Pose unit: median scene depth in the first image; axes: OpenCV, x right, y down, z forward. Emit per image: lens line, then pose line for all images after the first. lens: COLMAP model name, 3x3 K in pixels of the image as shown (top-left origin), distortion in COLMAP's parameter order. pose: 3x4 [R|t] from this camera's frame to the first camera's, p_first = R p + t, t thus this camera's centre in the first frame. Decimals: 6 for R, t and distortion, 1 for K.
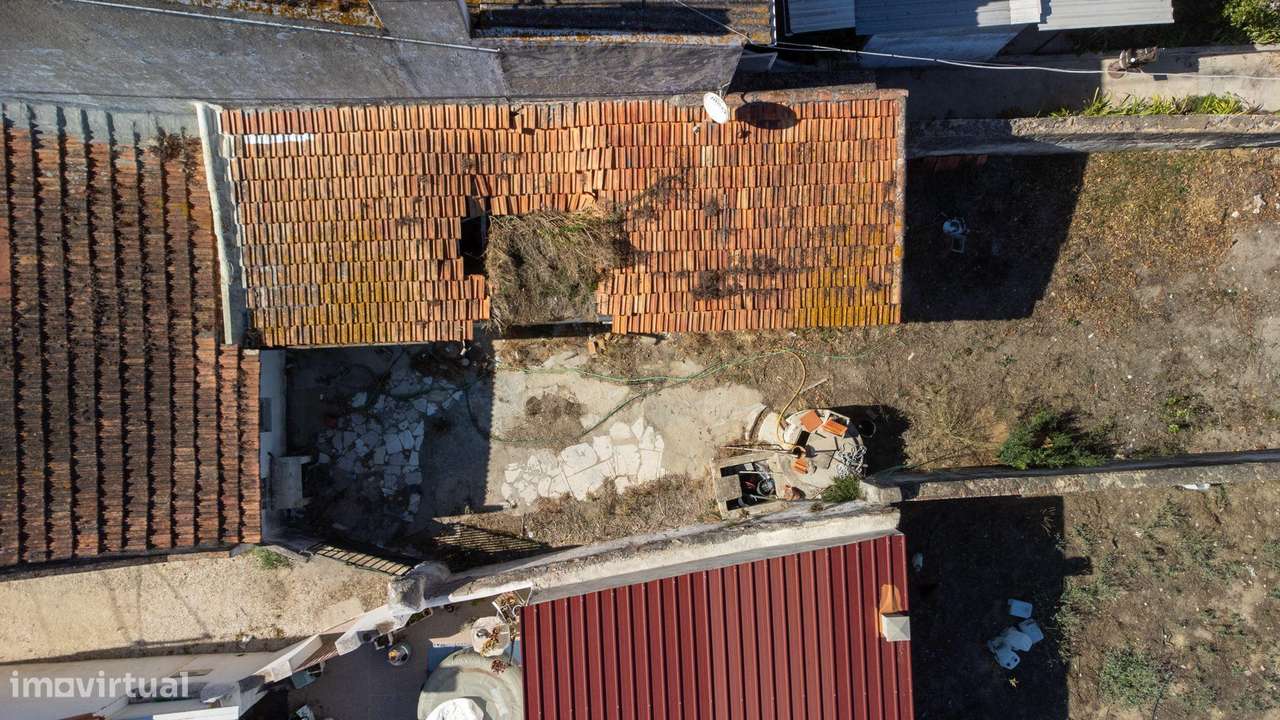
lens RADIAL K [[954.7, 0, 639.4], [0, 954.7, 356.1], [0, 0, 1]] dist [0.042525, 0.037106]
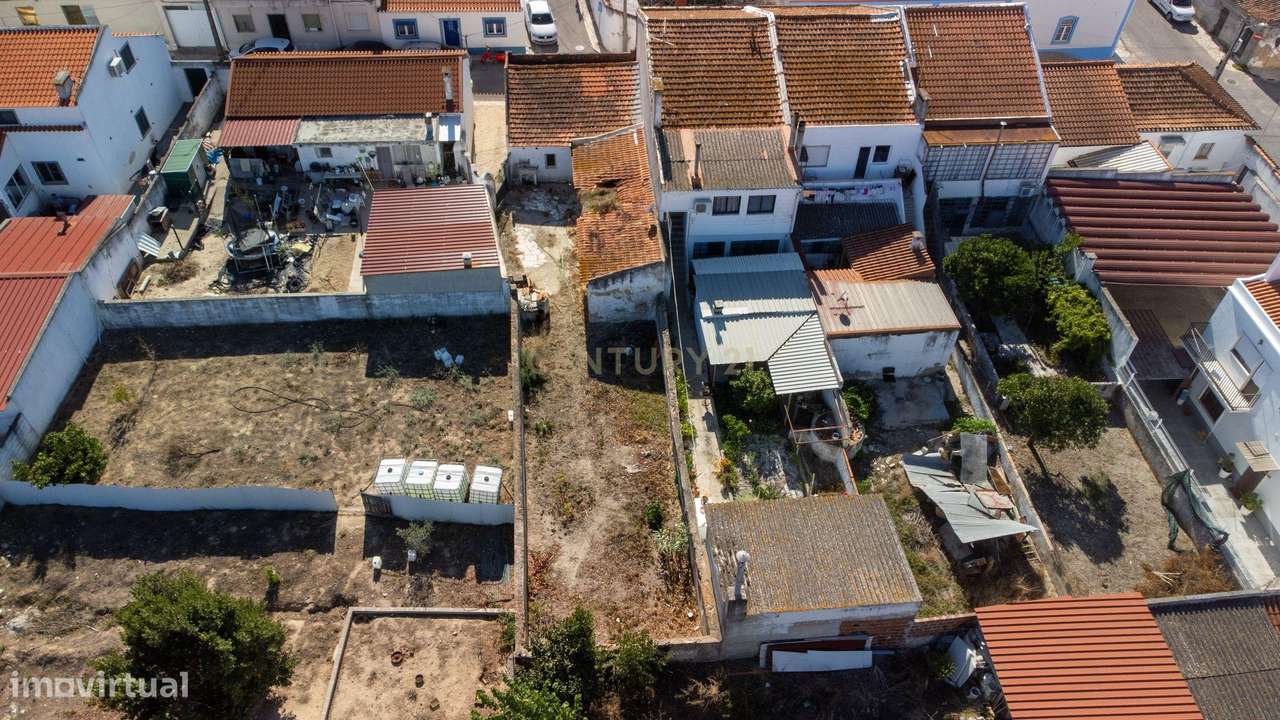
lens RADIAL K [[954.7, 0, 639.4], [0, 954.7, 356.1], [0, 0, 1]] dist [0.042525, 0.037106]
pose [[0.045528, 0.679233, -0.732510, 2.078800], [-0.998804, 0.044048, -0.021234, -0.116959], [0.017843, 0.732600, 0.680425, -0.540643]]
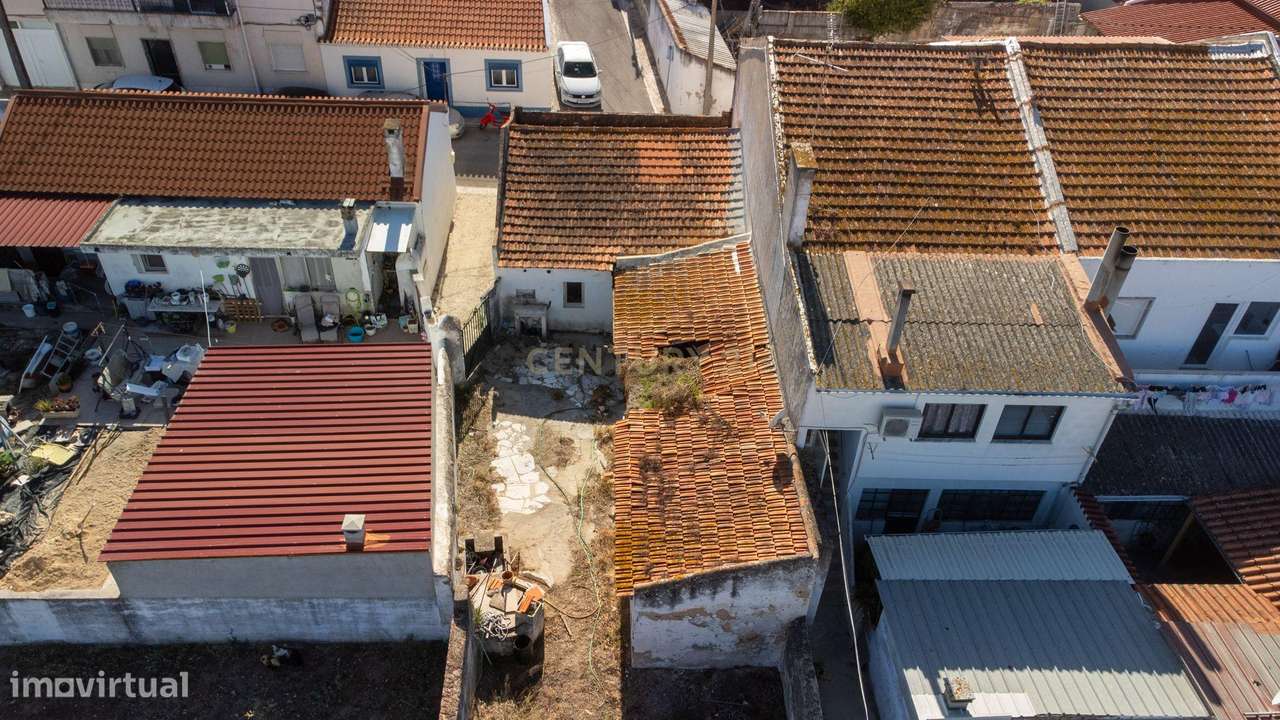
lens RADIAL K [[954.7, 0, 639.4], [0, 954.7, 356.1], [0, 0, 1]] dist [0.042525, 0.037106]
pose [[-0.014282, 0.599356, -0.800355, 0.900294], [-0.999893, -0.006142, 0.013243, -0.067114], [0.003022, 0.800459, 0.599380, 0.109278]]
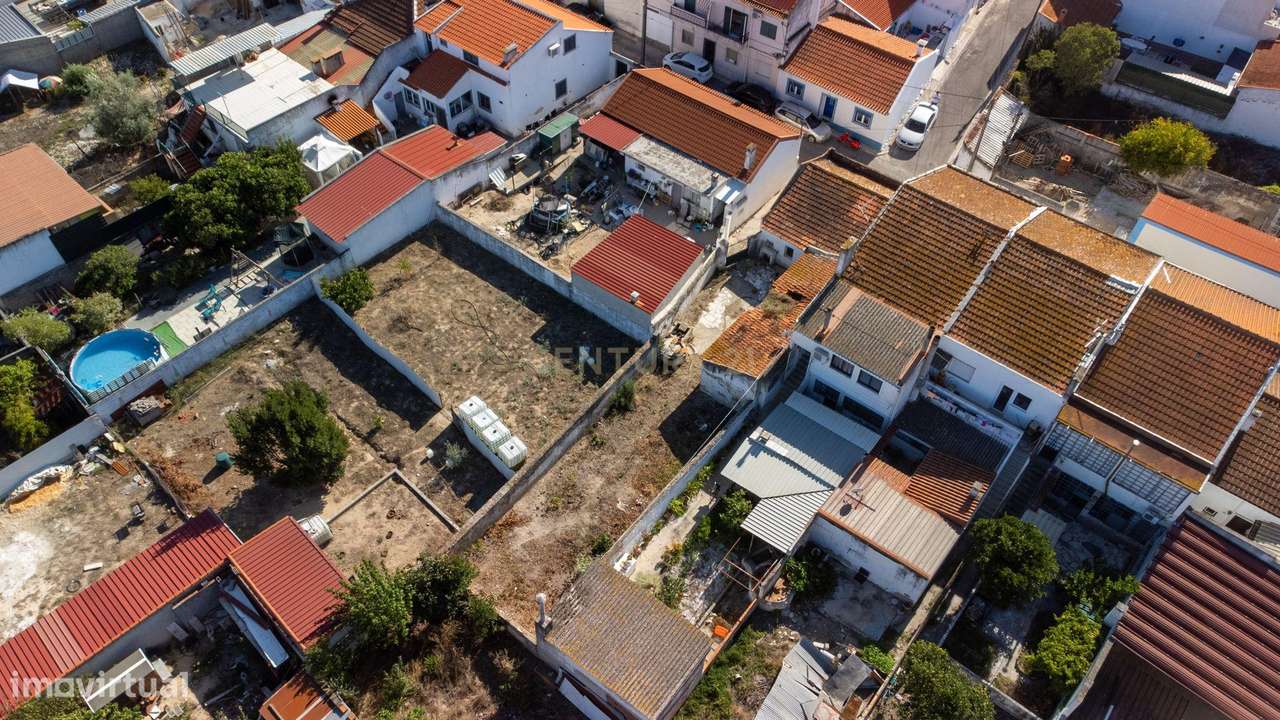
lens RADIAL K [[971.3, 0, 639.7], [0, 971.3, 352.9], [0, 0, 1]] dist [0.056762, 0.012554]
pose [[-0.647293, 0.539759, -0.538212, 1.899882], [-0.762030, -0.474883, 0.440224, -1.160231], [-0.017974, 0.695087, 0.718701, -1.170095]]
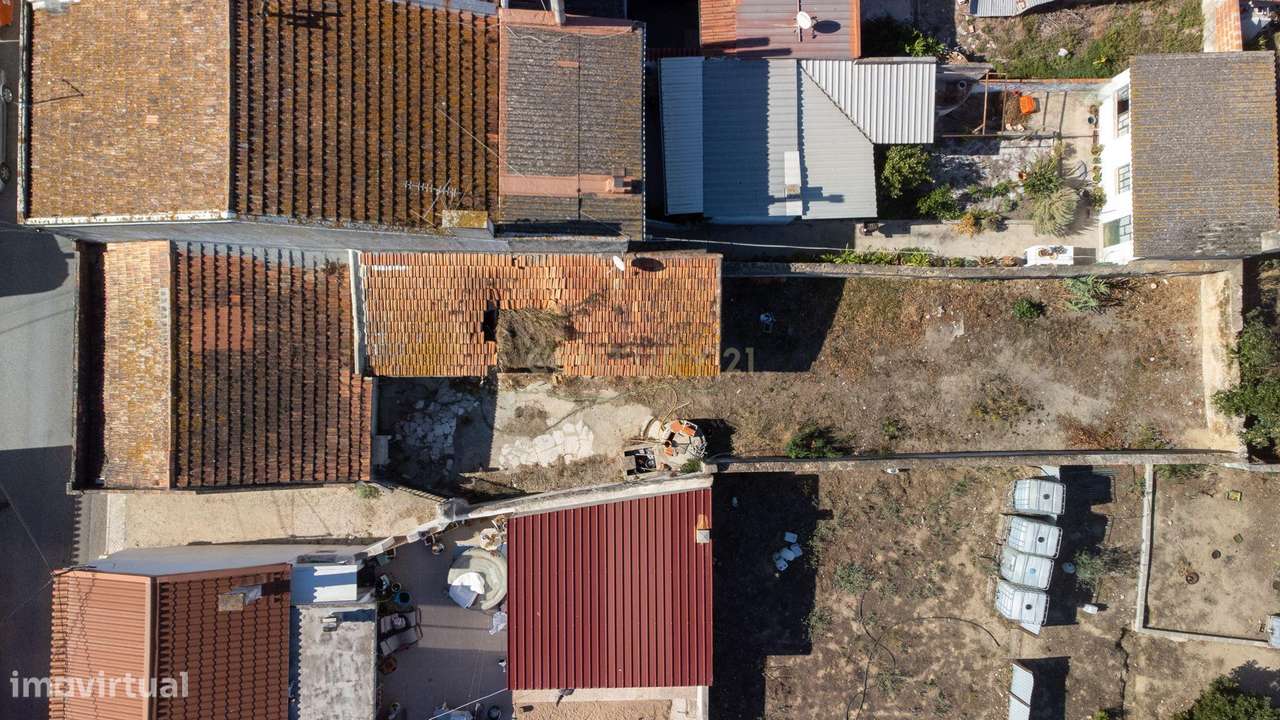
lens RADIAL K [[971.3, 0, 639.7], [0, 971.3, 352.9], [0, 0, 1]] dist [0.056762, 0.012554]
pose [[0.999244, 0.038722, 0.003325, 0.100326], [-0.038726, 0.999249, 0.001055, -0.066922], [-0.003282, -0.001183, 0.999994, -0.784753]]
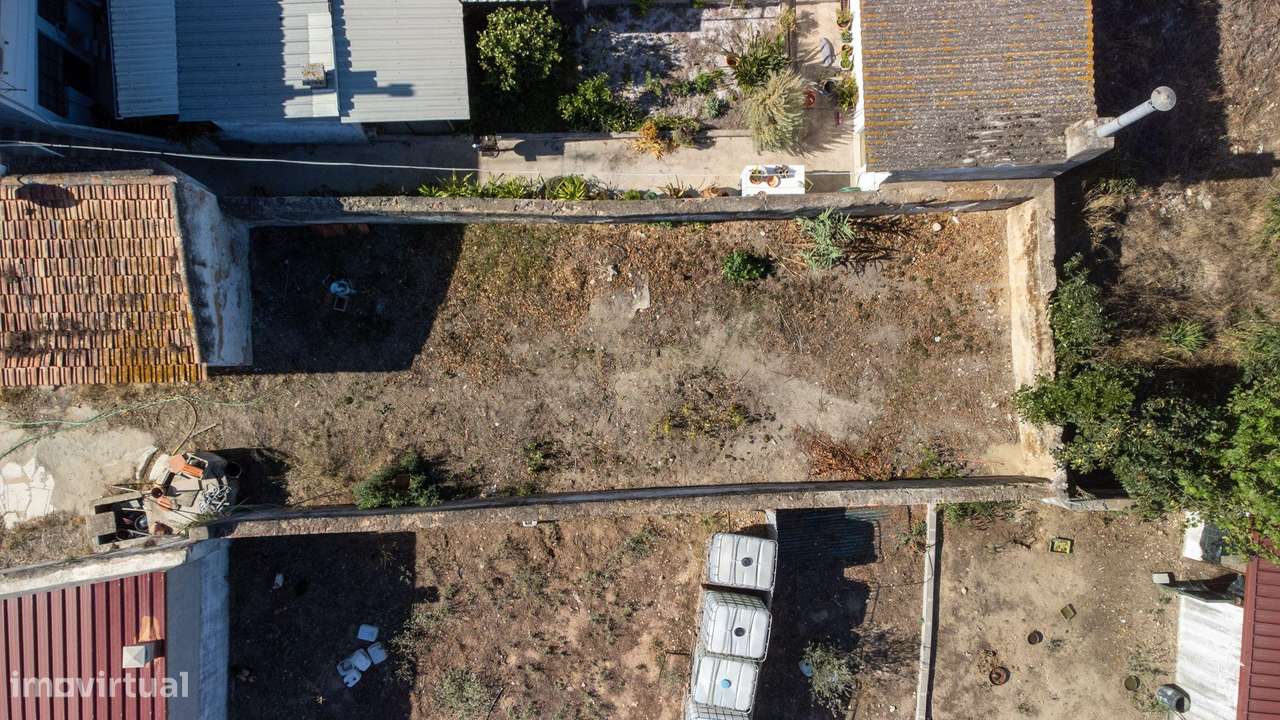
lens RADIAL K [[971.3, 0, 639.7], [0, 971.3, 352.9], [0, 0, 1]] dist [0.056762, 0.012554]
pose [[0.999868, 0.015310, -0.005479, 0.714722], [-0.015311, 0.999883, -0.000206, -0.067416], [0.005475, 0.000290, 0.999985, -0.132073]]
